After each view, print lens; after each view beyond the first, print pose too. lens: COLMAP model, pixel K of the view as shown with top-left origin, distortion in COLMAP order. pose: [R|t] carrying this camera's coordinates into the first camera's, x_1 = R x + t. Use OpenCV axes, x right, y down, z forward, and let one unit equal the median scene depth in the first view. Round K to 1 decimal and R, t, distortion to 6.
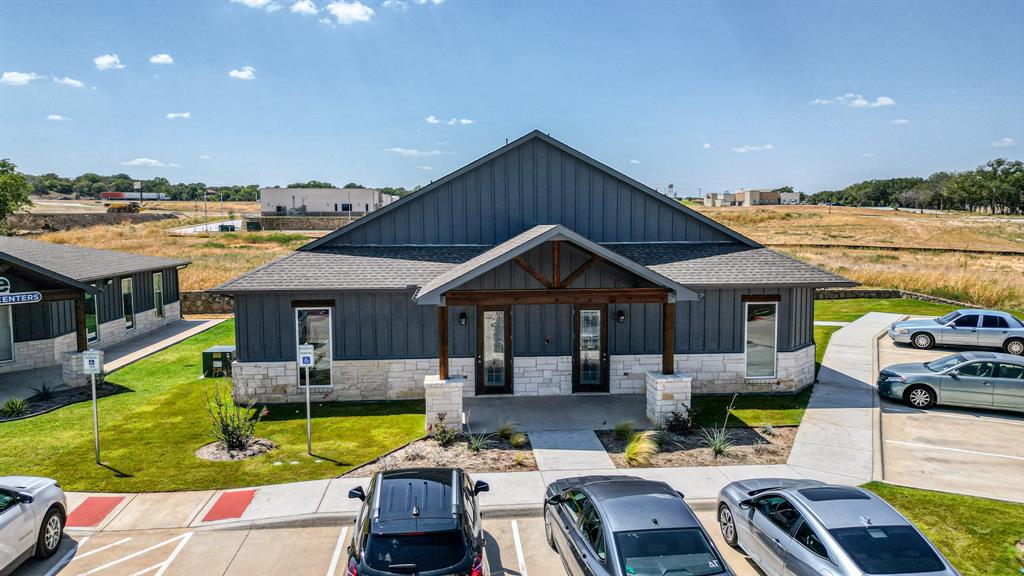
lens RADIAL K [[739.4, 0, 512.0], [0, 739.4, 288.0], [0, 0, 1]] dist [0.011067, -0.005439]
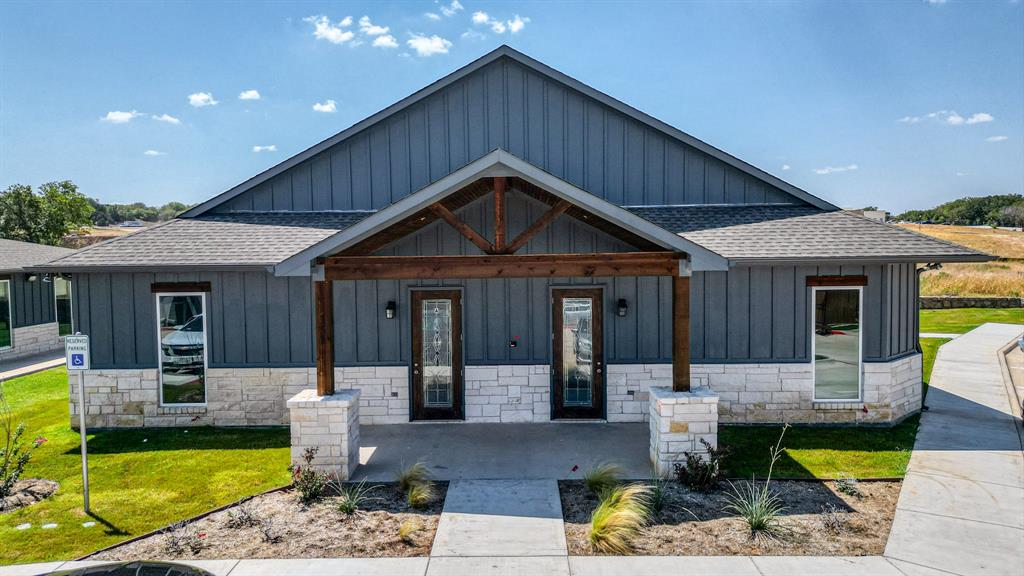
lens RADIAL K [[739.4, 0, 512.0], [0, 739.4, 288.0], [0, 0, 1]] dist [0.011067, -0.005439]
pose [[0.995273, -0.002100, -0.097092, 0.116393], [-0.001306, 0.999387, -0.034996, 0.046199], [0.097106, 0.034958, 0.994660, 0.325656]]
